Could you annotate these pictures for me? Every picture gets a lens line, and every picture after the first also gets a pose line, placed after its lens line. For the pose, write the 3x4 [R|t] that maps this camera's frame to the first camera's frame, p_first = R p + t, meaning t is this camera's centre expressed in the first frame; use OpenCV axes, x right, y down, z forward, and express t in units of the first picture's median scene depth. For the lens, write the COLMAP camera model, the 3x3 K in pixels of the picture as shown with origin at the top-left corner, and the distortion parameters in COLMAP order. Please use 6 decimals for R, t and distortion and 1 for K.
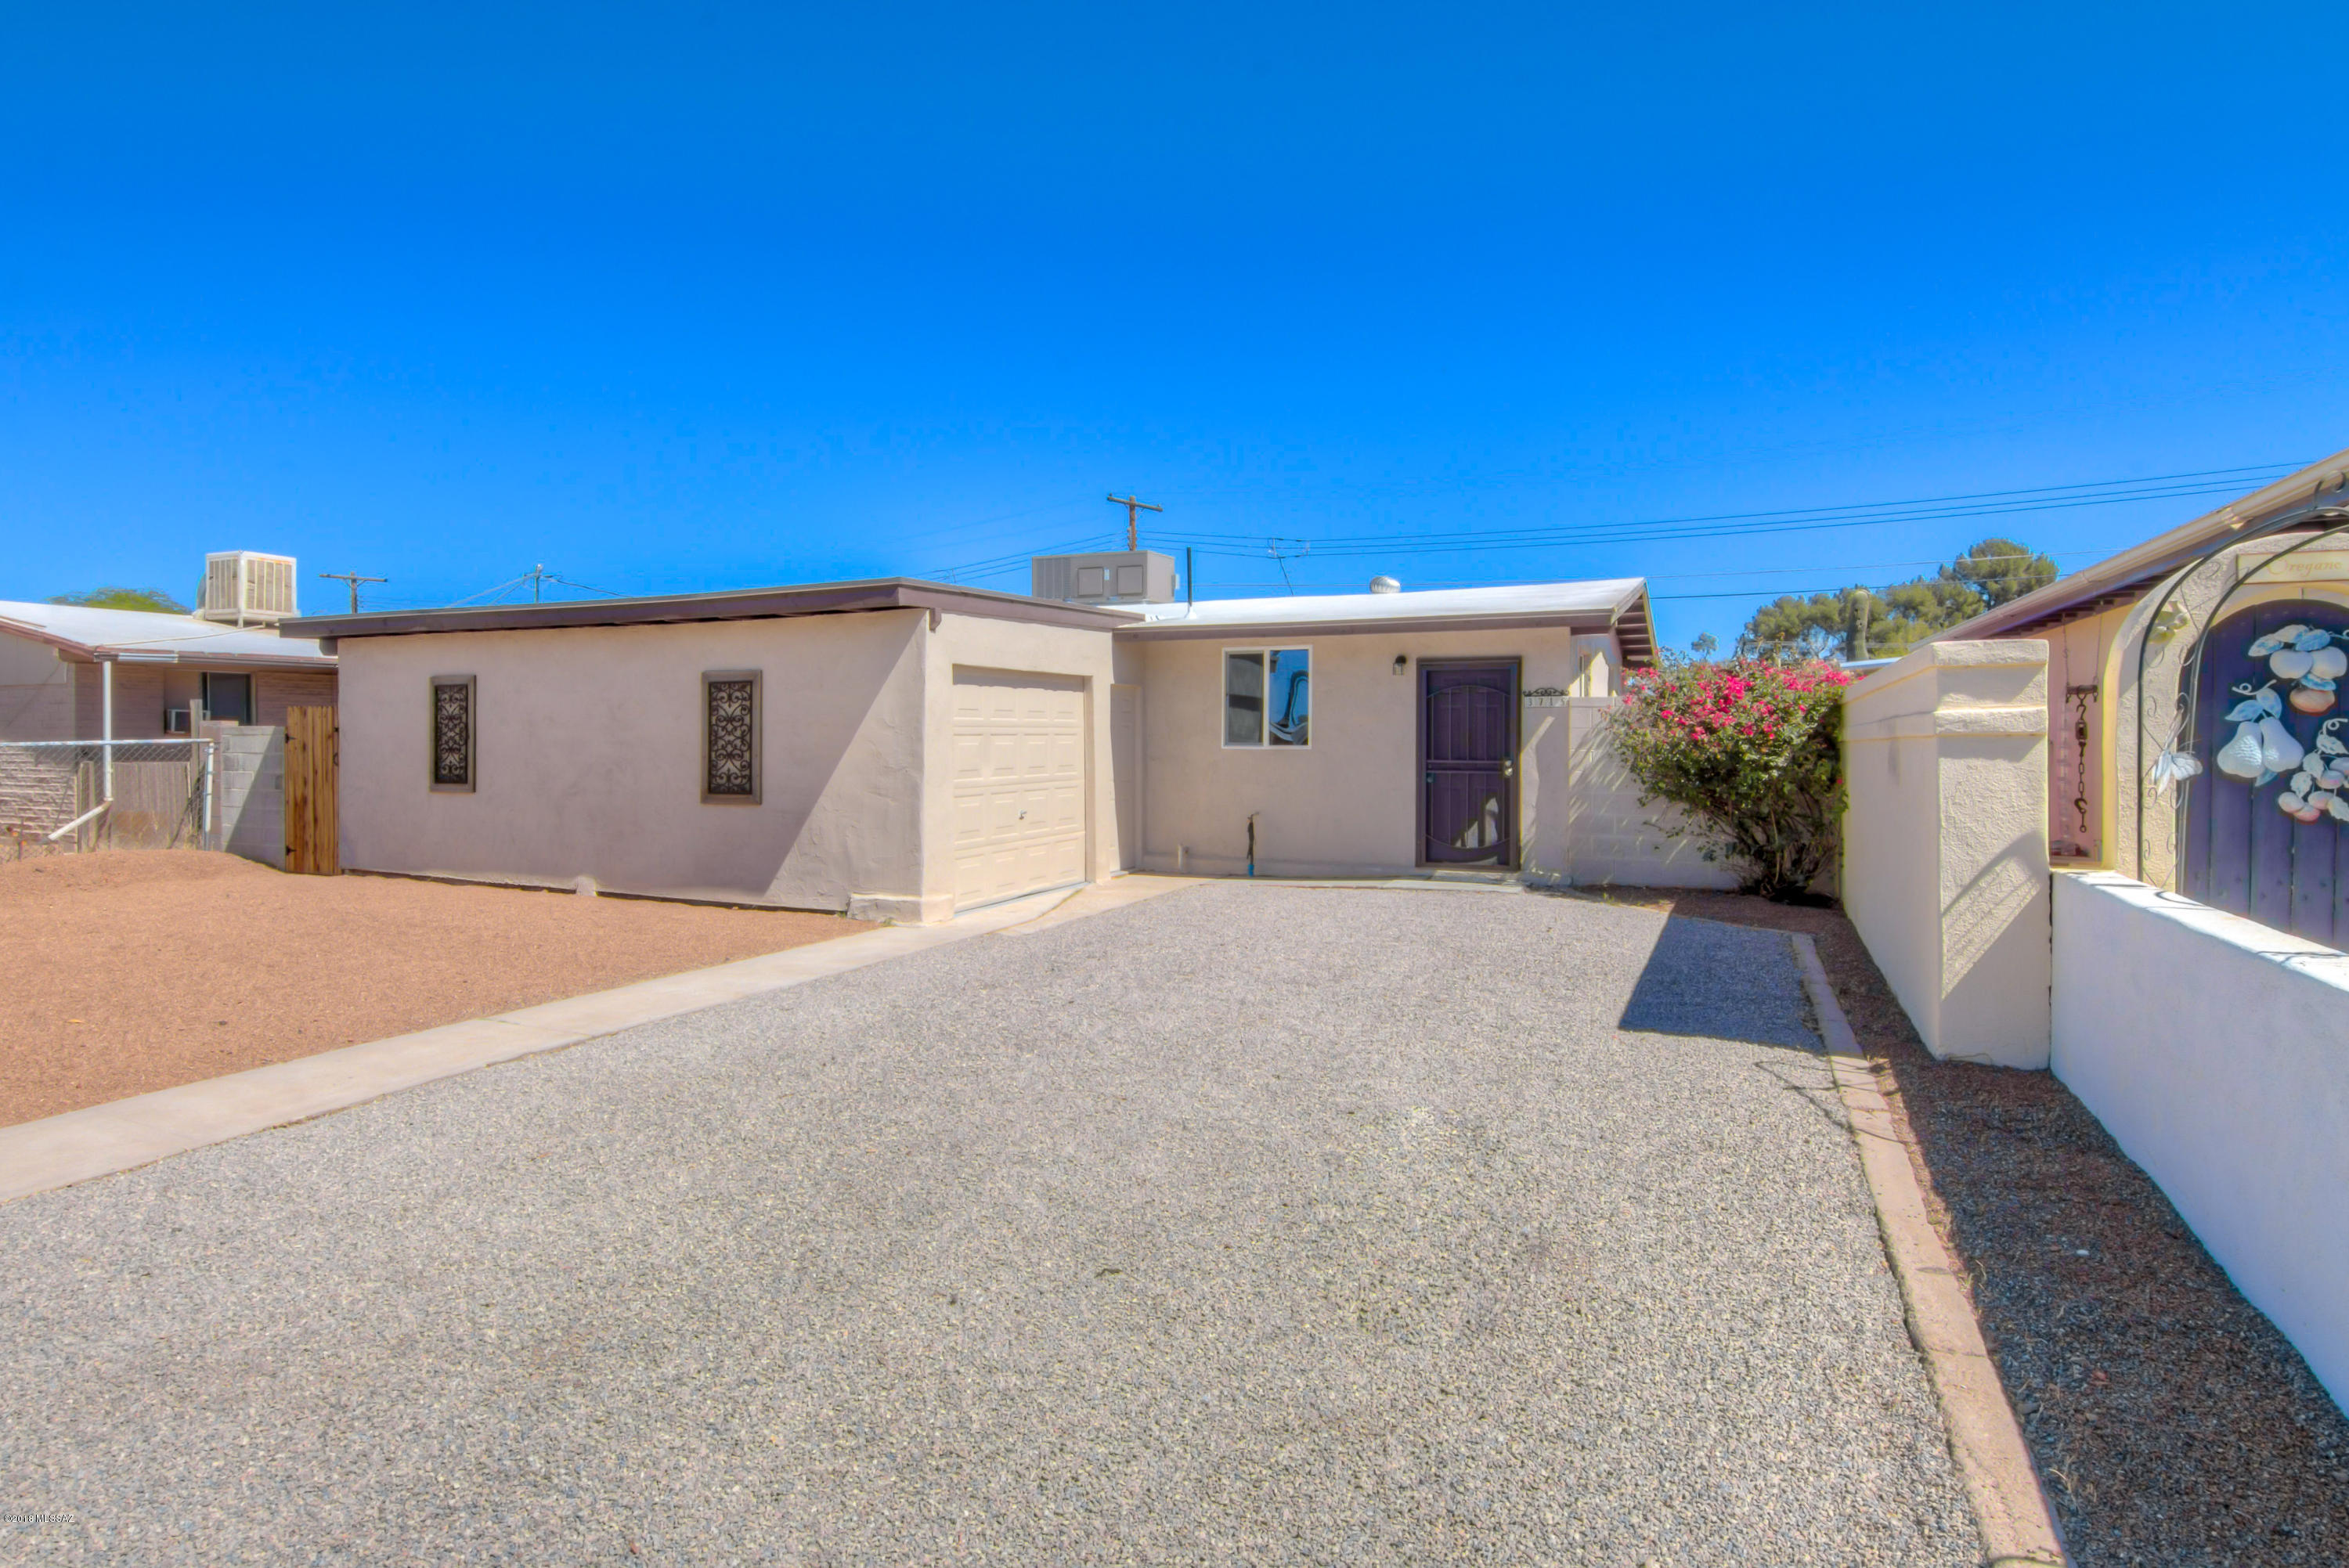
lens RADIAL K [[1318.3, 0, 1174.5], [0, 1318.3, 784.0], [0, 0, 1]] dist [-0.000751, -0.014349]
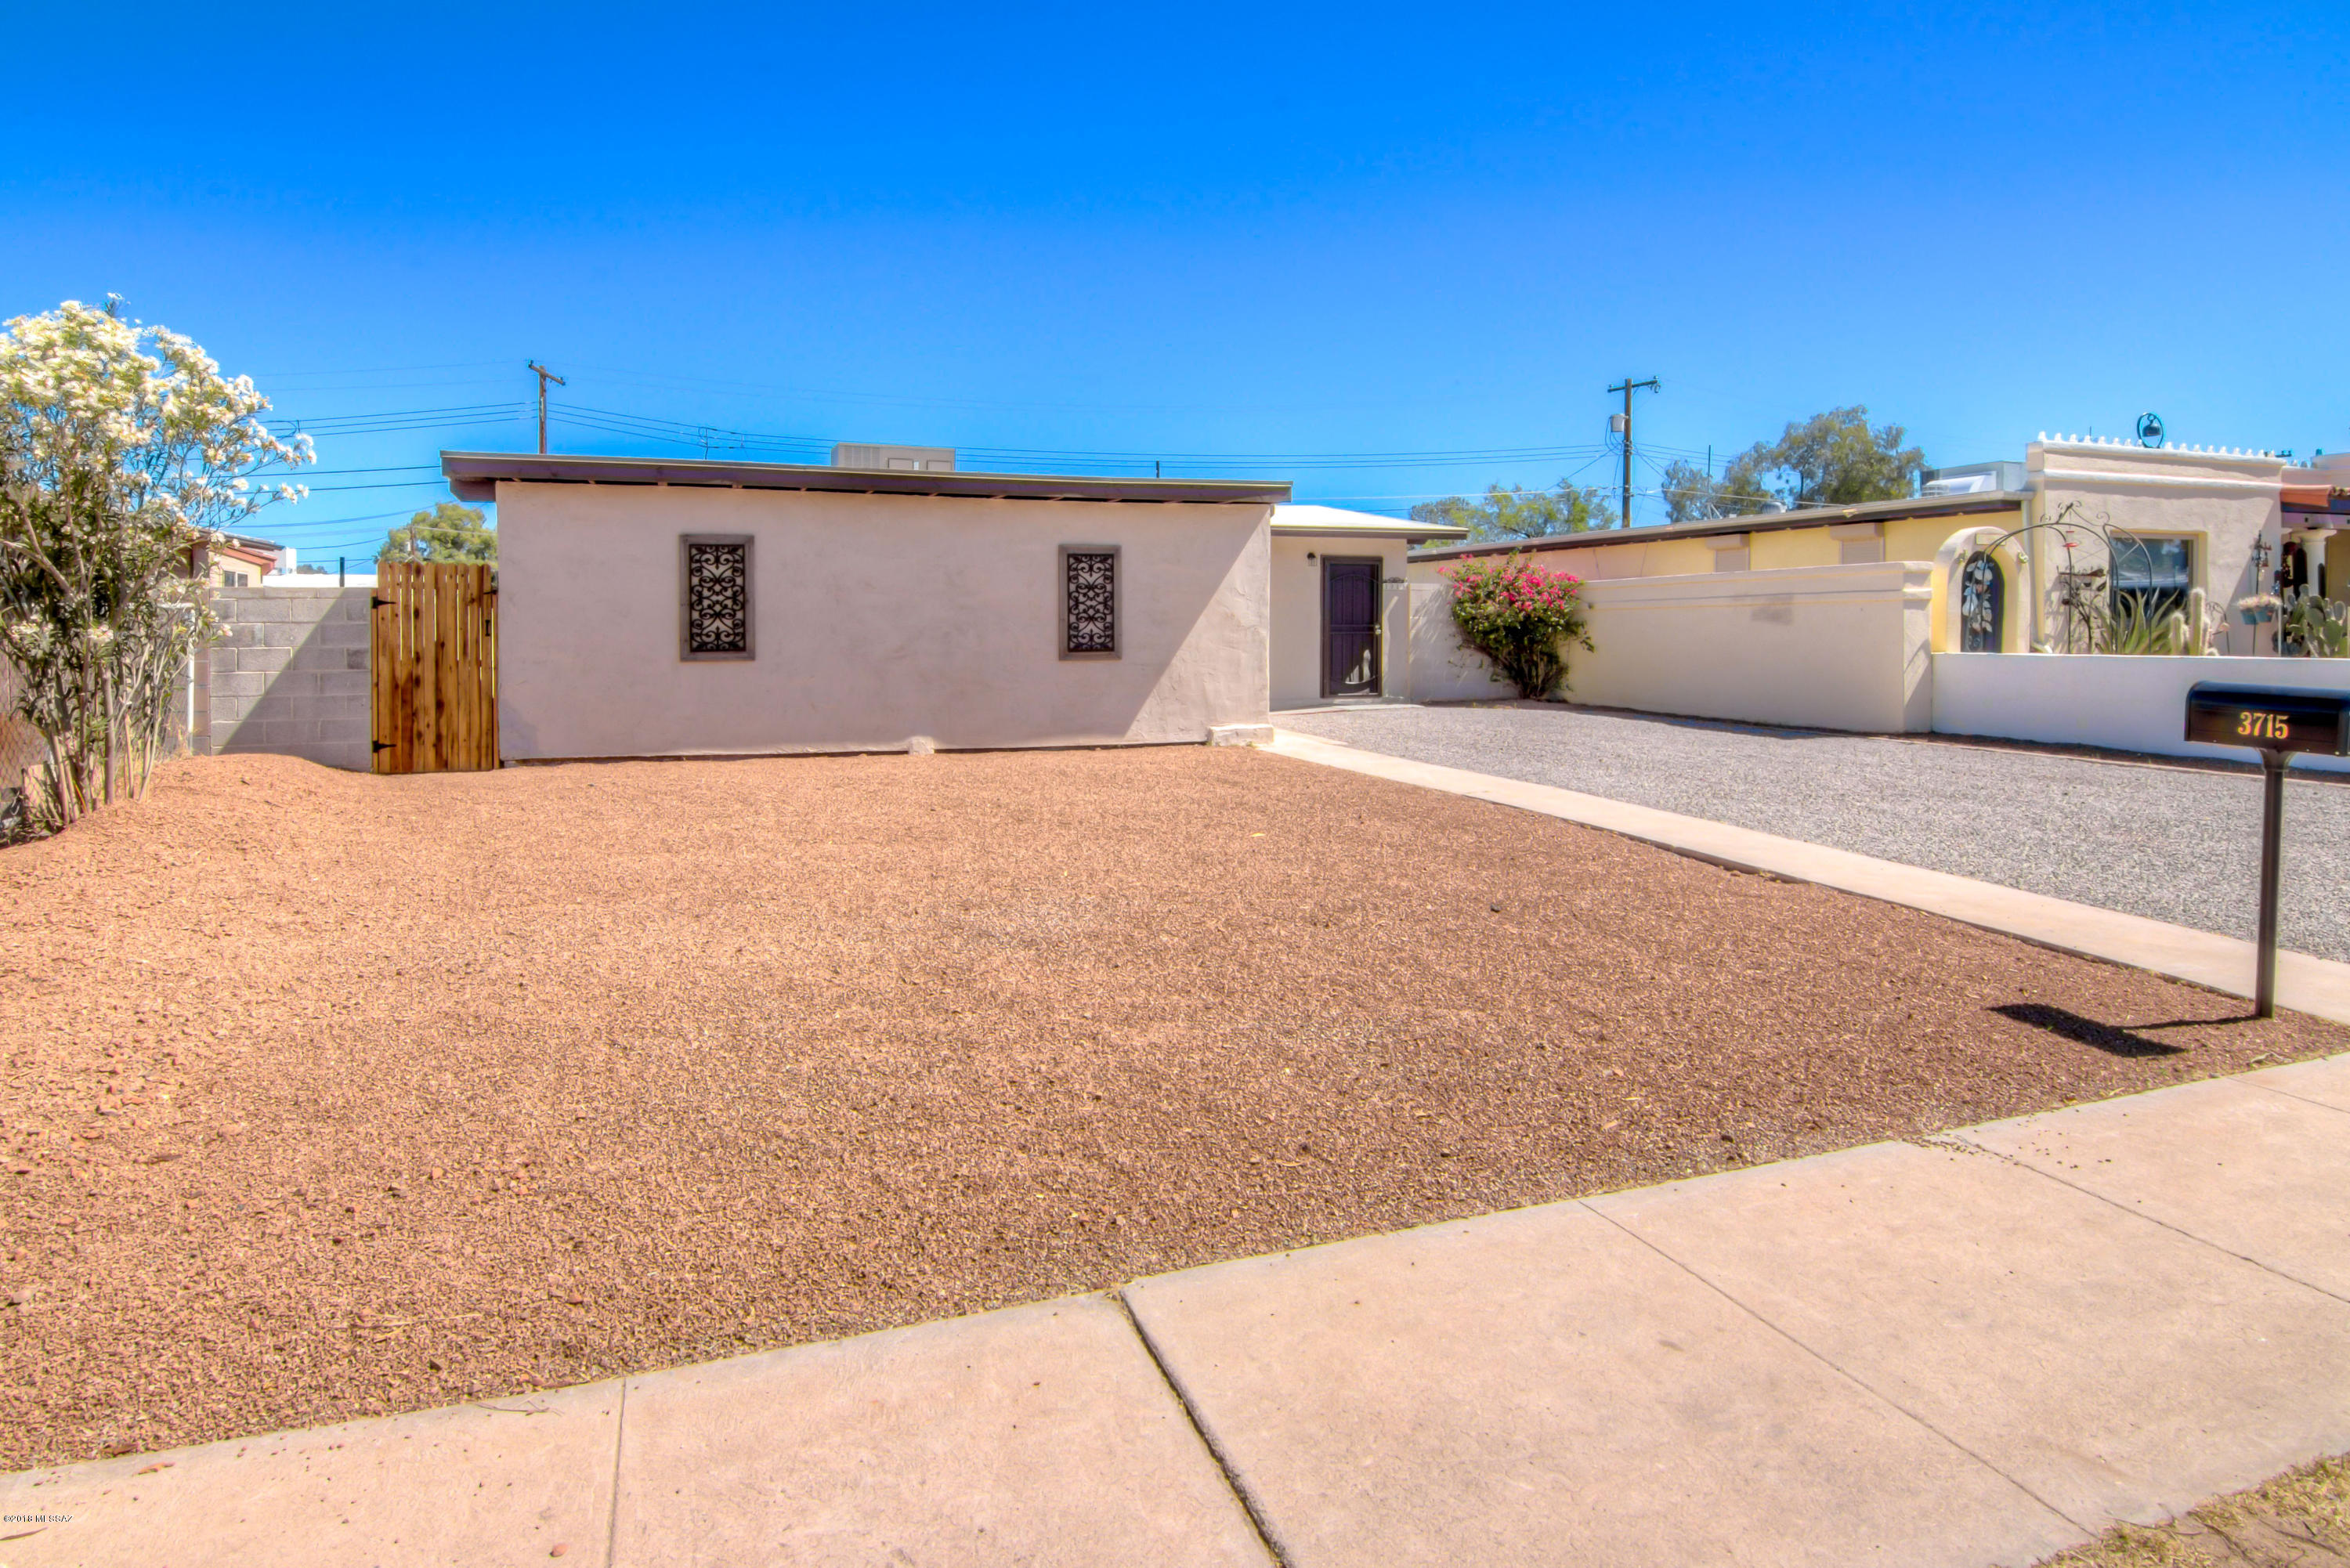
lens RADIAL K [[1240.4, 0, 1161.5], [0, 1240.4, 695.4], [0, 0, 1]] dist [-0.002959, -0.011693]
pose [[0.702709, -0.042615, 0.710200, -0.955168], [0.030702, 0.999091, 0.029571, 0.014123], [-0.710815, 0.001025, 0.703379, 0.168615]]
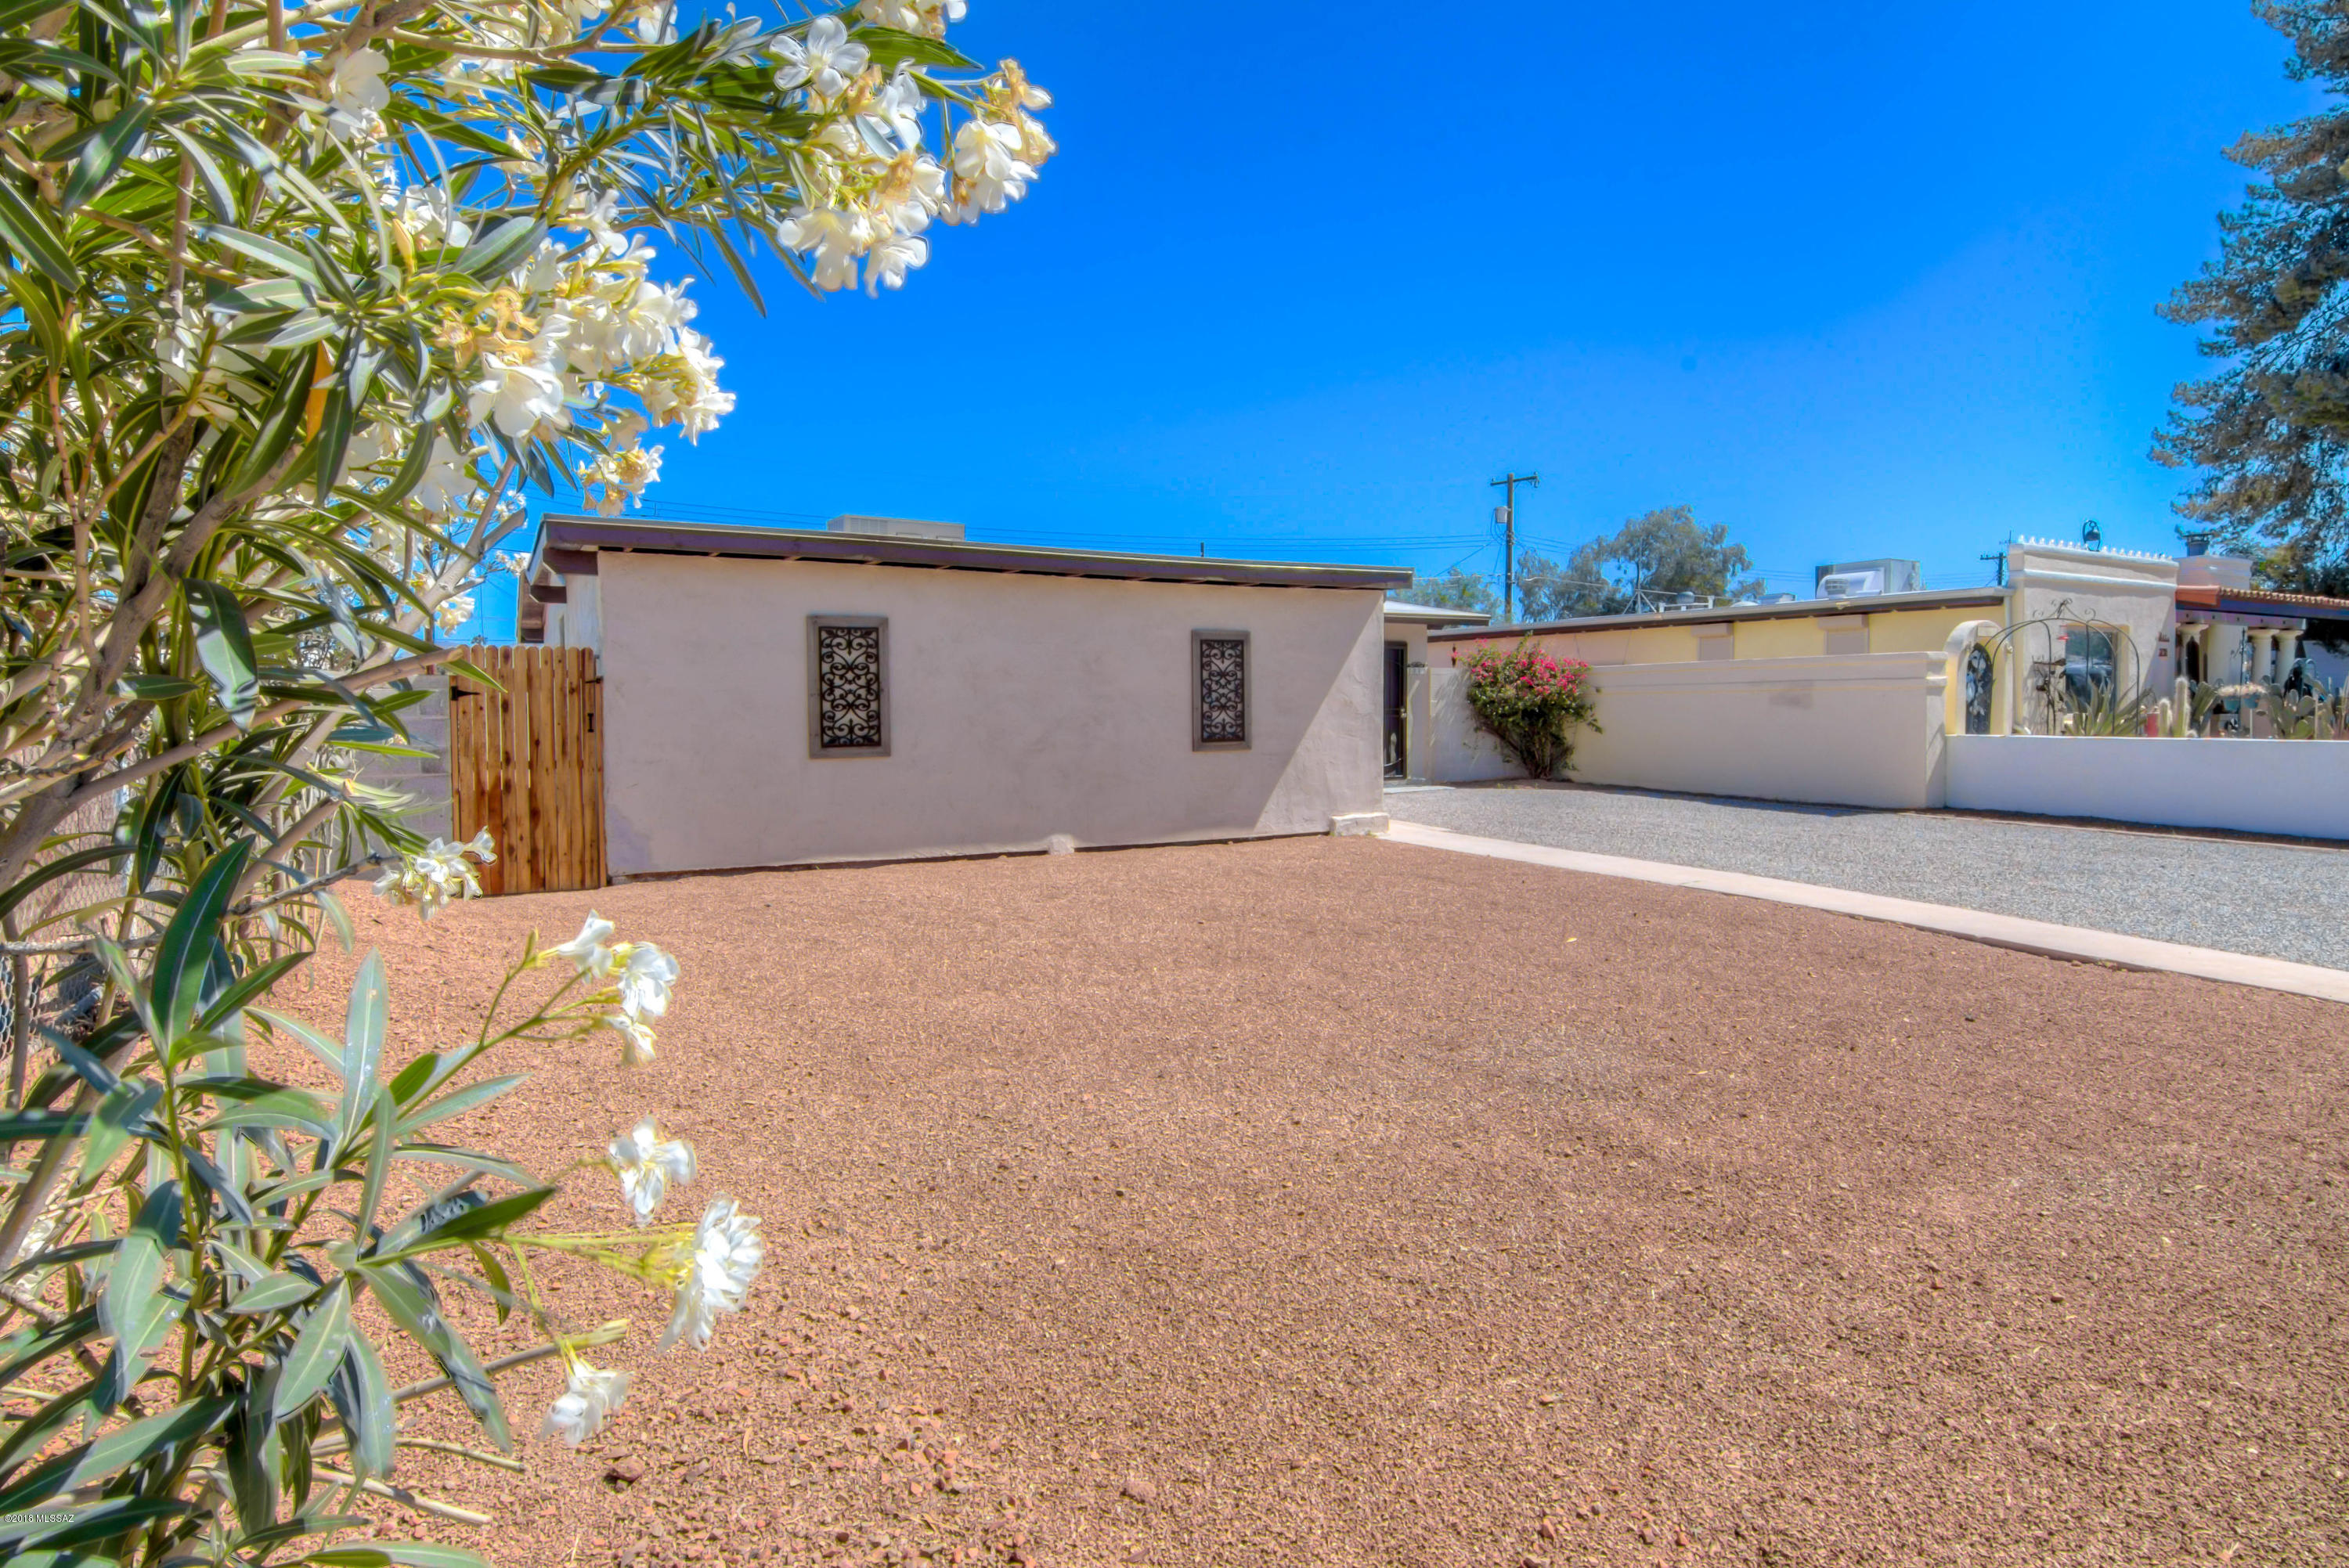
lens RADIAL K [[1194.3, 0, 1230.7], [0, 1194.3, 785.4], [0, 0, 1]] dist [-0.005173, -0.000759]
pose [[0.555259, -0.062396, 0.829334, -1.047129], [0.036837, 0.998048, 0.050426, -0.005289], [-0.830861, 0.002551, 0.556474, 0.386646]]
